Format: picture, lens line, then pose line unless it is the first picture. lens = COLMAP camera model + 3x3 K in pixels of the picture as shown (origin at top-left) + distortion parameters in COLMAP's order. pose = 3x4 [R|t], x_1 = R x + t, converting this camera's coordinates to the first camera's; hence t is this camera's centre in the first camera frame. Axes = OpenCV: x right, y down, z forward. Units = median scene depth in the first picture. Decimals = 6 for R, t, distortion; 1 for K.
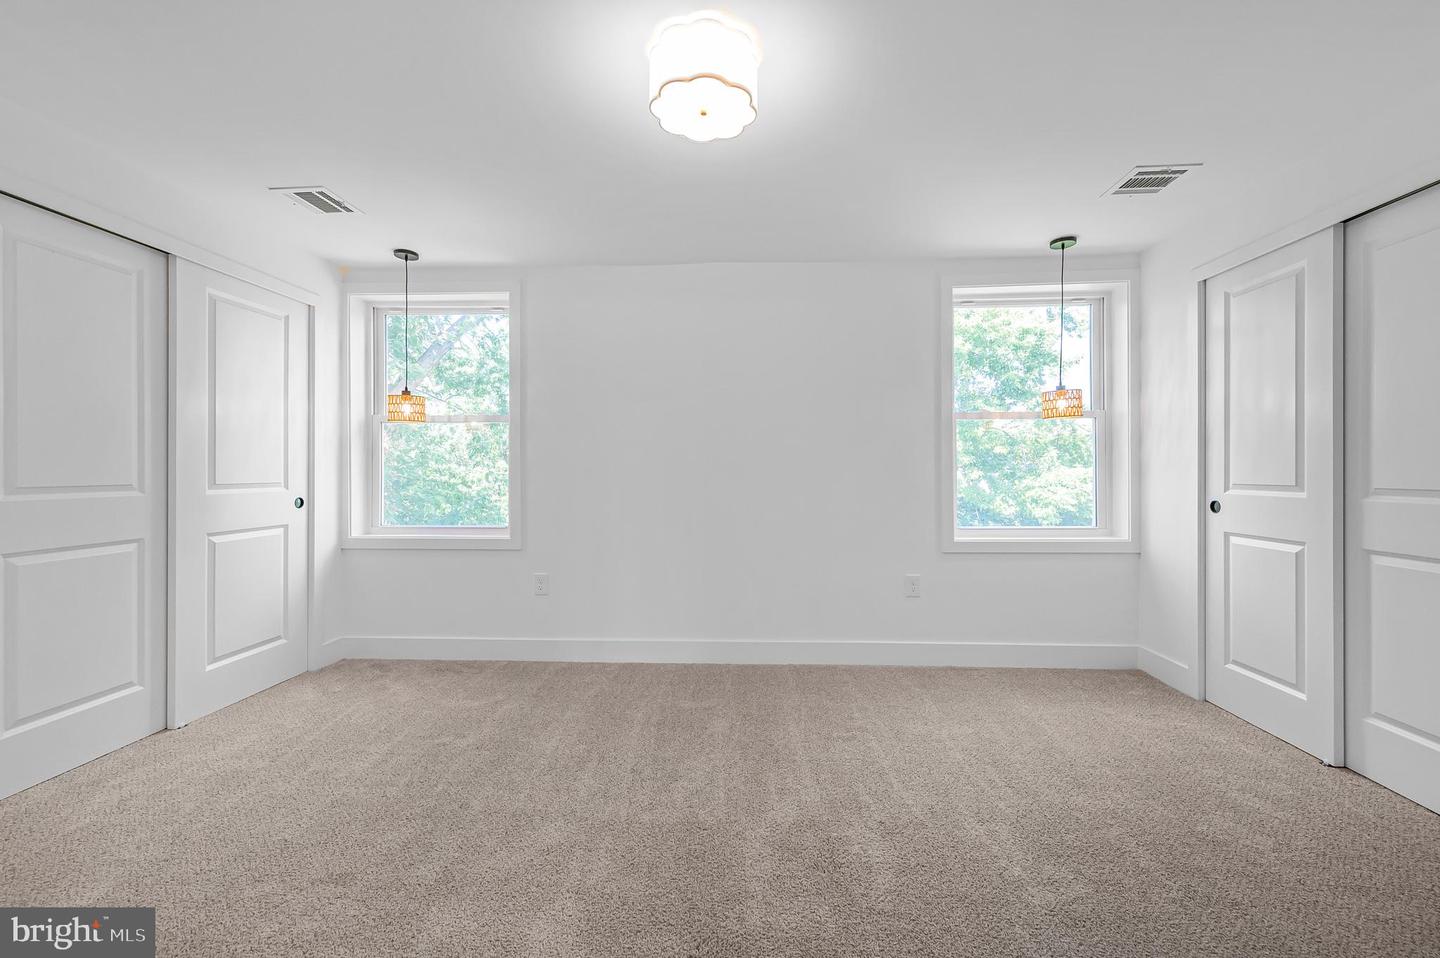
lens RADIAL K [[567.1, 0, 721.8], [0, 567.1, 470.6], [0, 0, 1]] dist [0.000689, -0.000120]
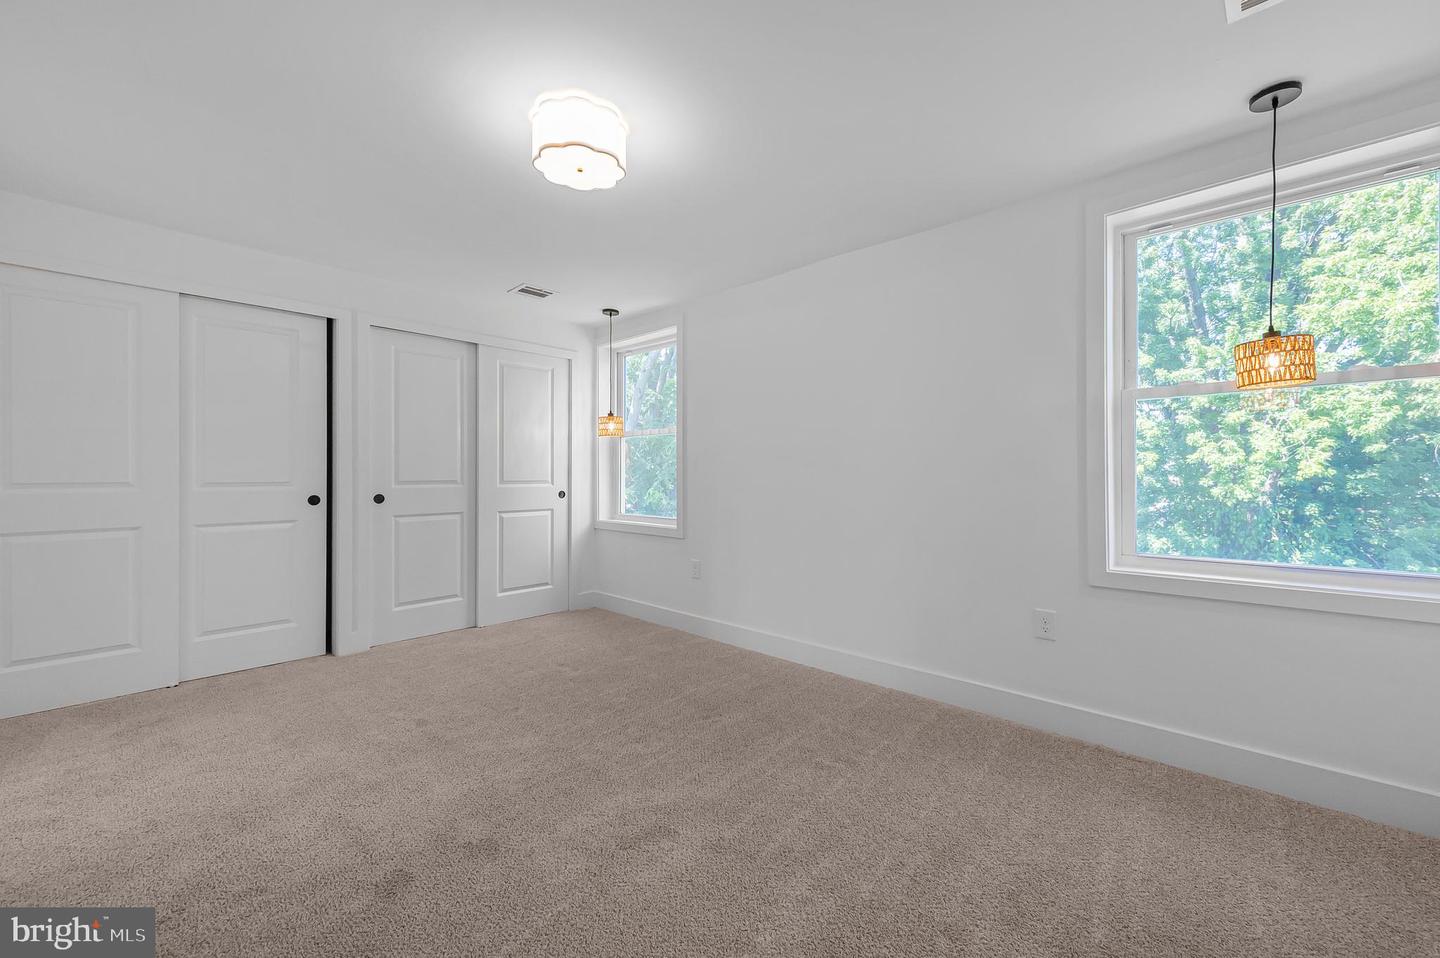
lens RADIAL K [[558.4, 0, 725.2], [0, 558.4, 472.3], [0, 0, 1]] dist [0.007619, -0.000121]
pose [[0.769566, -0.000552, -0.638567, 0.519770], [-0.000634, 0.999998, -0.001628, 0.001323], [0.638567, 0.001658, 0.769565, 0.160079]]
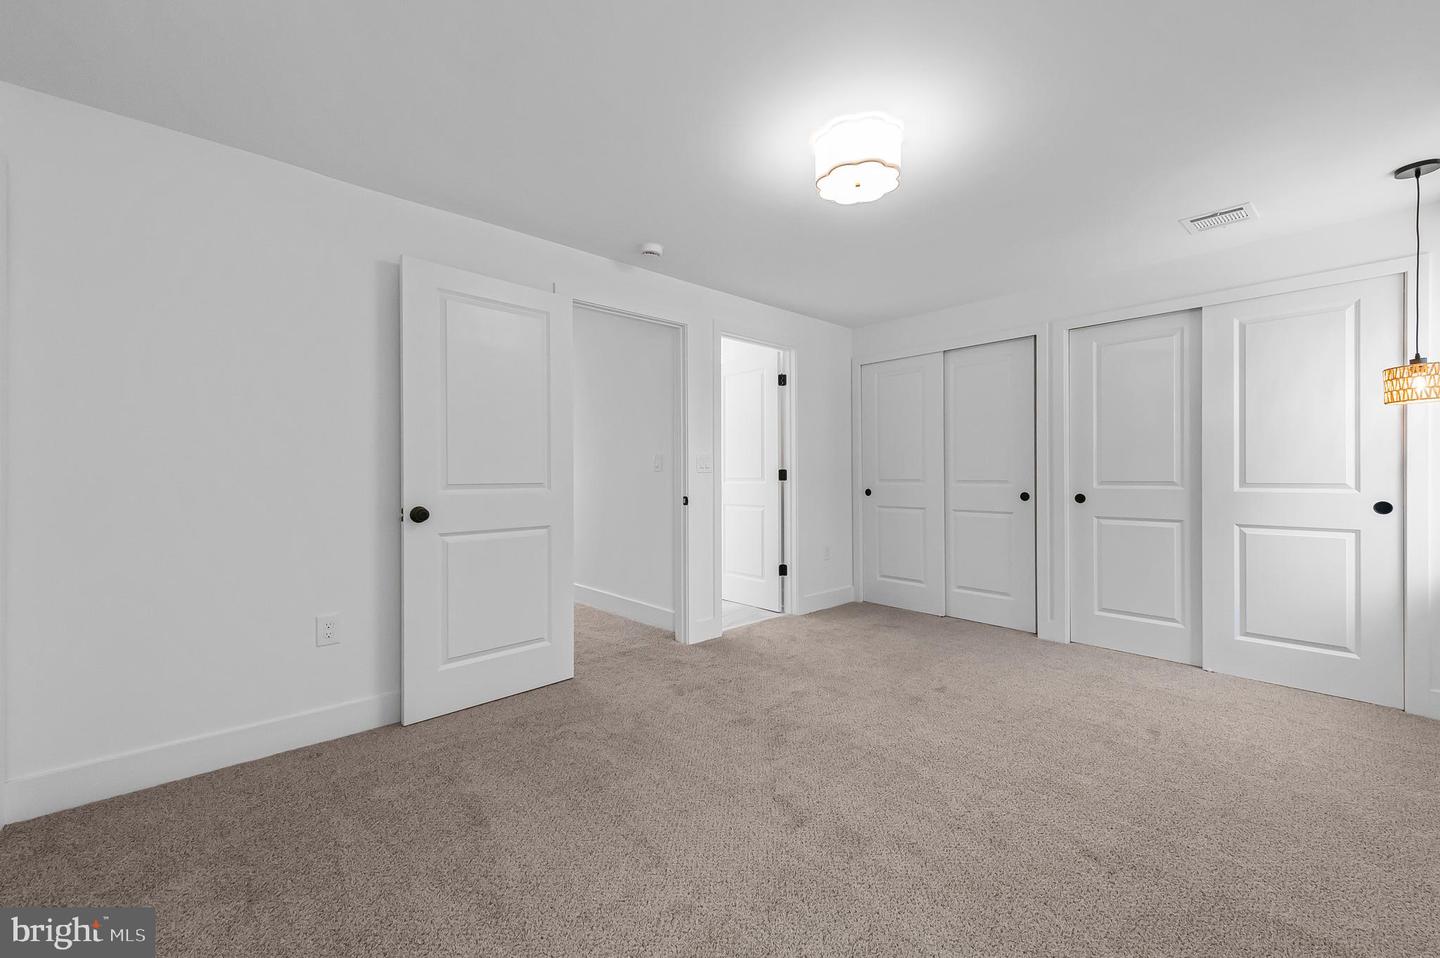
lens RADIAL K [[568.4, 0, 737.6], [0, 568.4, 476.8], [0, 0, 1]] dist [0.001850, 0.000059]
pose [[-0.686426, 0.004147, -0.727188, 0.583101], [0.002671, 0.999991, 0.003182, 0.004253], [0.727195, 0.000242, -0.686431, 0.905618]]
